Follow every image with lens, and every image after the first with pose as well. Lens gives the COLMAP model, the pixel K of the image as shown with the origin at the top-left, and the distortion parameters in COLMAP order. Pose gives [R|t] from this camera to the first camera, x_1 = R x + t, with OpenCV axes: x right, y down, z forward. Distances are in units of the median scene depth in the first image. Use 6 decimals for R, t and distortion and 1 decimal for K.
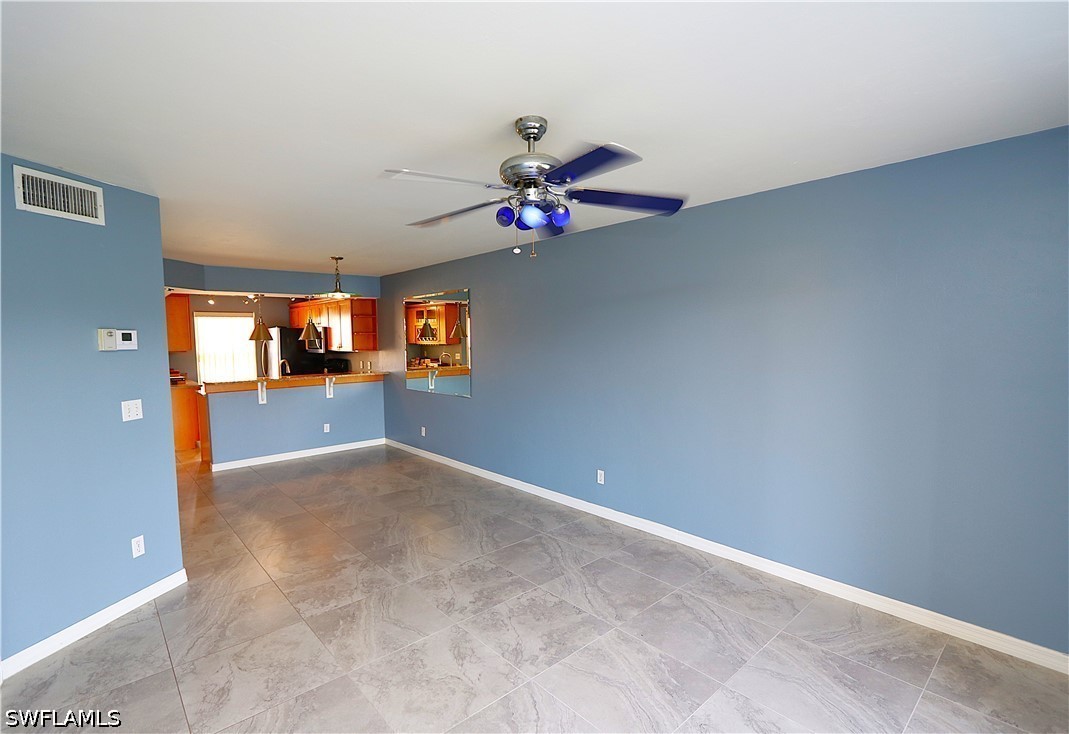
lens RADIAL K [[503.2, 0, 534.5], [0, 503.2, 367.0], [0, 0, 1]] dist [-0.000004, -0.000010]
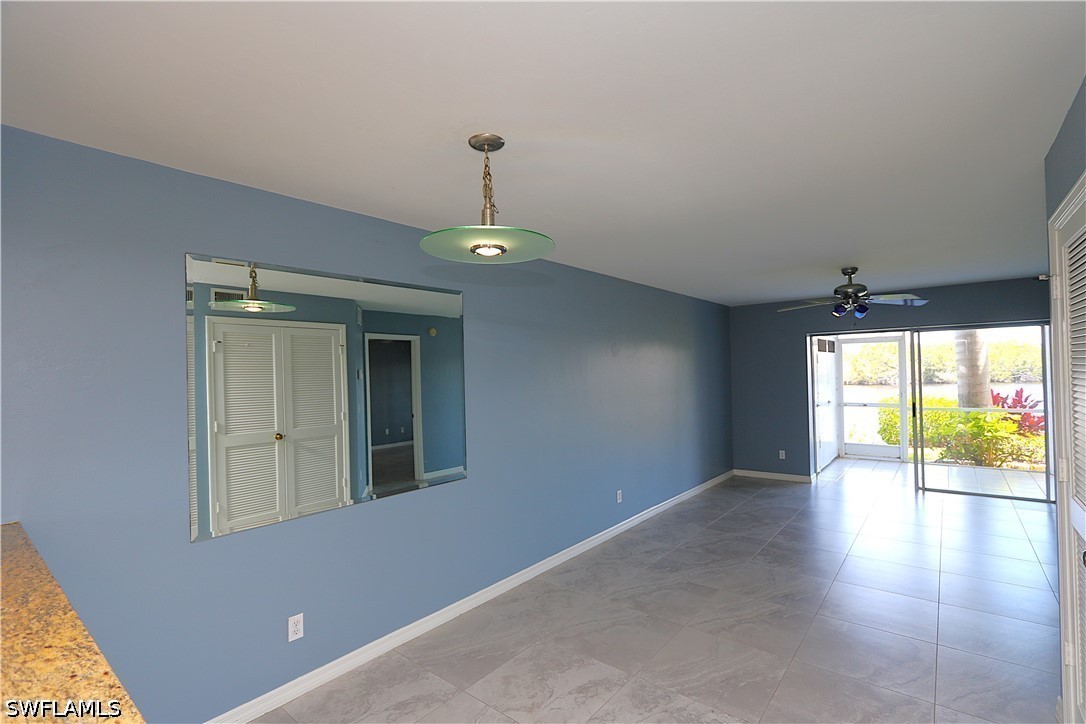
lens RADIAL K [[499.5, 0, 552.9], [0, 499.5, 364.5], [0, 0, 1]] dist [-0.018807, 0.006118]
pose [[-0.170907, 0.037648, 0.984568, -0.973447], [0.082762, 0.996287, -0.023730, -0.058256], [-0.981805, 0.077429, -0.173388, 1.366276]]
